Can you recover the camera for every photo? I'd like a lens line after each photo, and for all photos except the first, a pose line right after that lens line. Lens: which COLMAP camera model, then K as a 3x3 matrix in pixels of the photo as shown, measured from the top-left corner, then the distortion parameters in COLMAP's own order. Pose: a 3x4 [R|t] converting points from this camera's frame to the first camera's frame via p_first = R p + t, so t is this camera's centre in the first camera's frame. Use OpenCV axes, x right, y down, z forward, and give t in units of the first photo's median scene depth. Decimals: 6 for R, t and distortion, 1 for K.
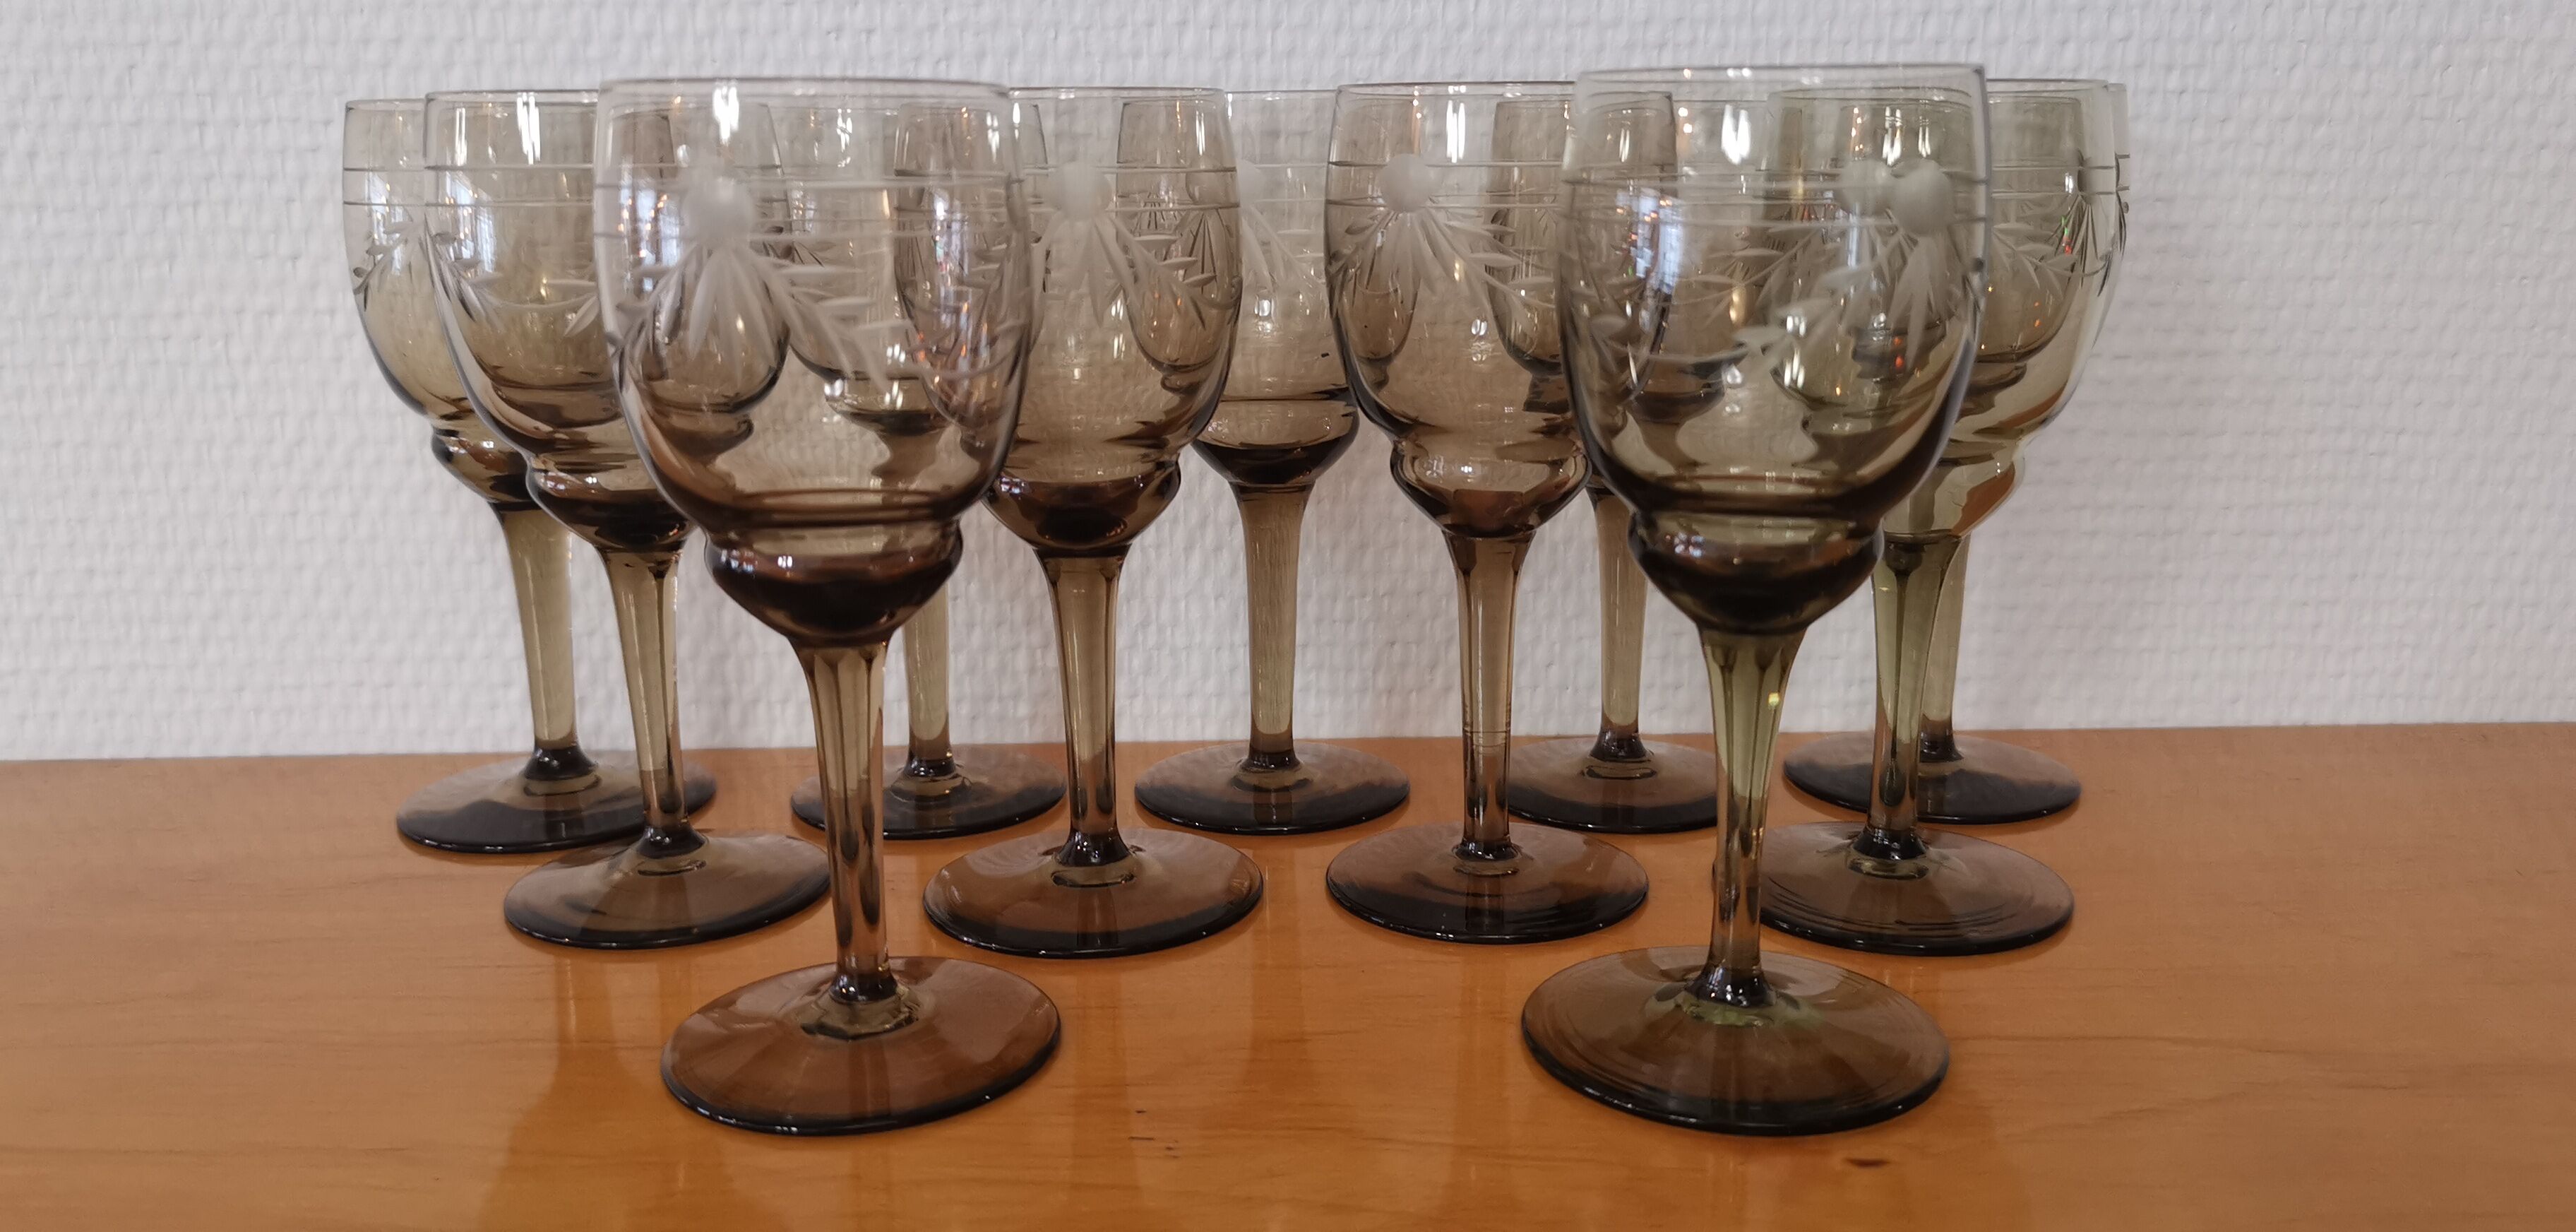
lens RADIAL K [[2107.7, 0, 1287.7], [0, 2107.7, 655.3], [0, 0, 1]] dist [0.001492, -0.015003]
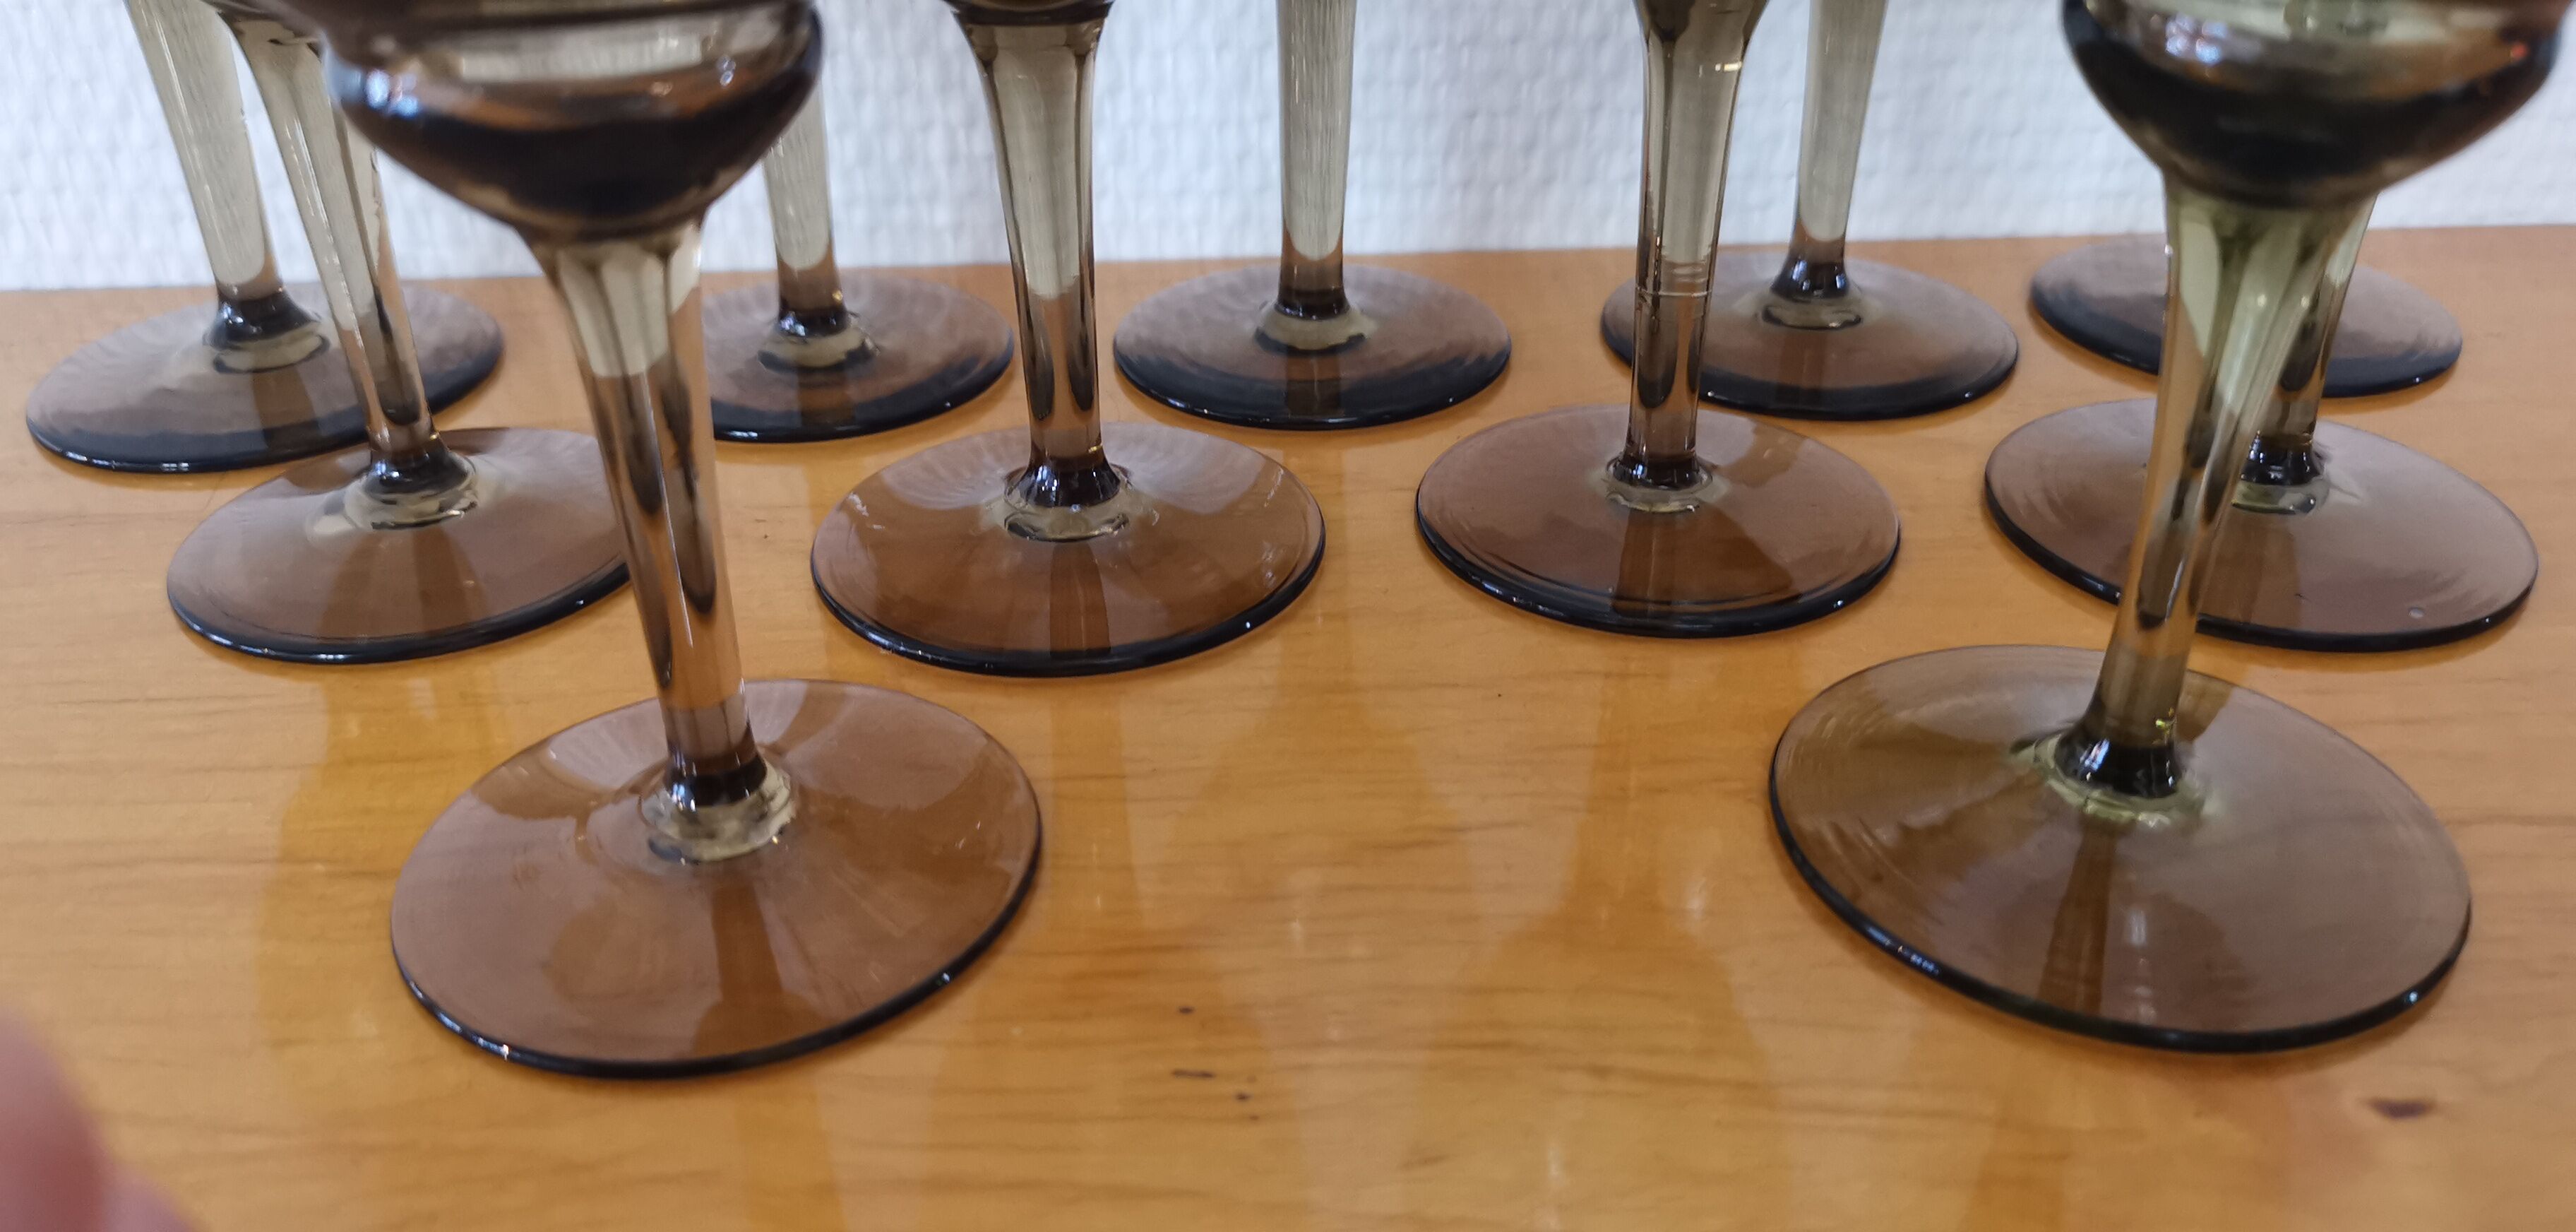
lens RADIAL K [[2107.7, 0, 1287.7], [0, 2107.7, 655.3], [0, 0, 1]] dist [0.001492, -0.015003]
pose [[0.999388, -0.016584, 0.030794, -0.036849], [0.006945, 0.957000, 0.290006, -0.038584], [-0.034279, -0.289614, 0.956529, 0.298890]]
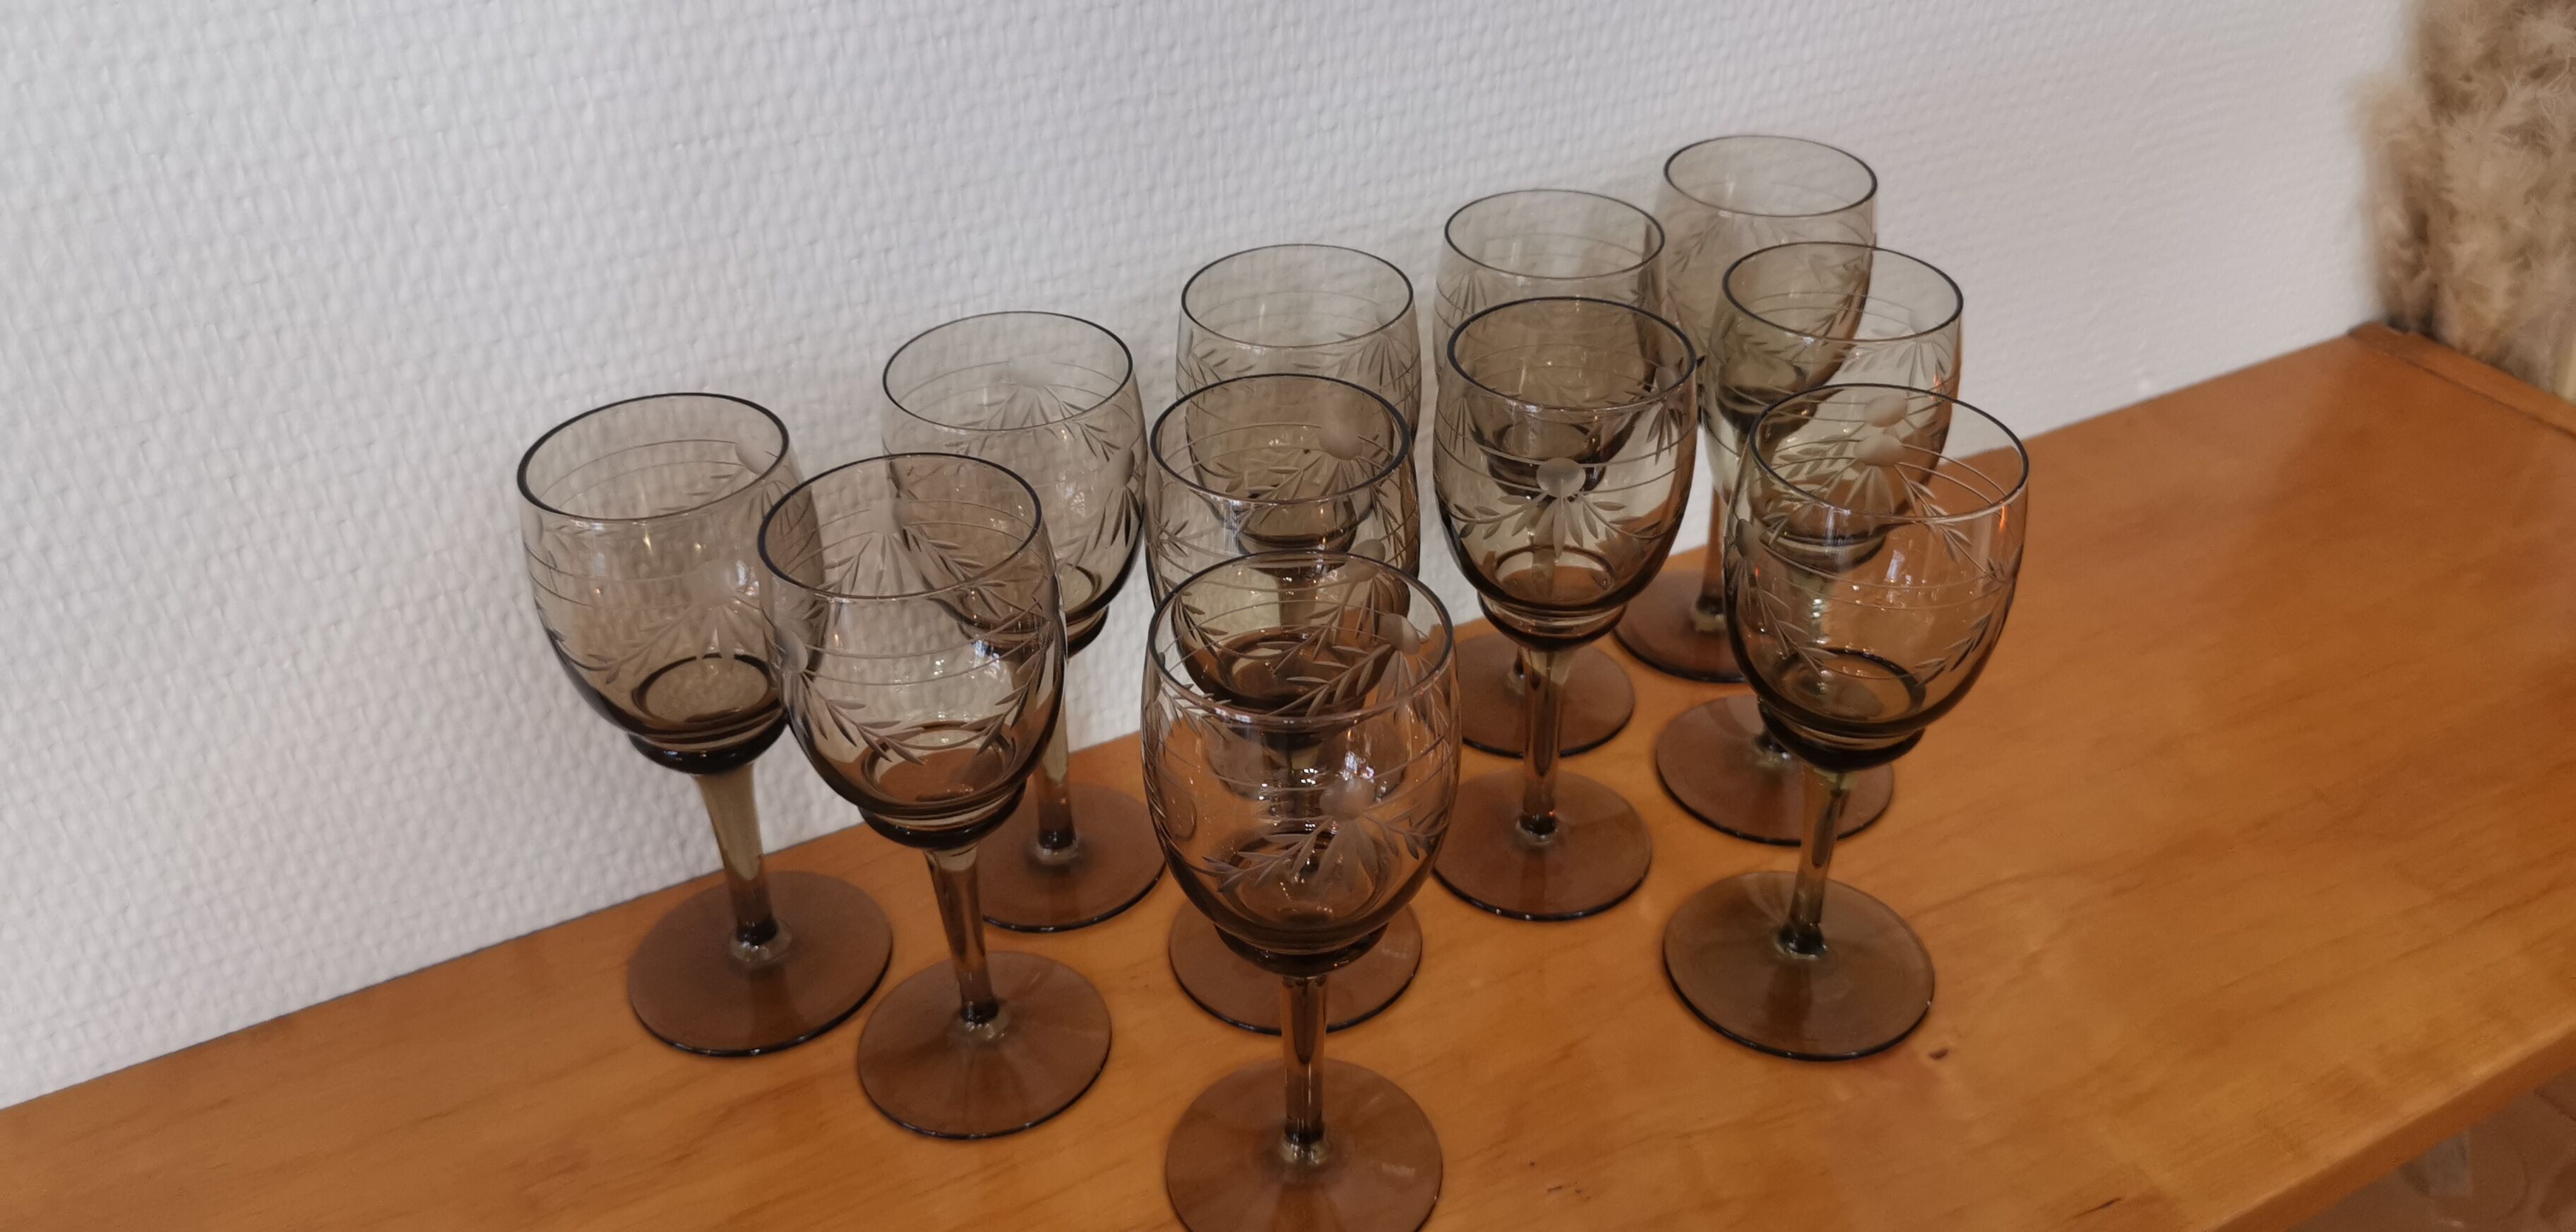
lens RADIAL K [[2107.7, 0, 1287.7], [0, 2107.7, 655.3], [0, 0, 1]] dist [0.001492, -0.015003]
pose [[0.883263, -0.274155, 0.380376, -0.470115], [0.113811, 0.912343, 0.393290, -0.493161], [-0.454855, -0.304088, 0.837041, -0.050959]]
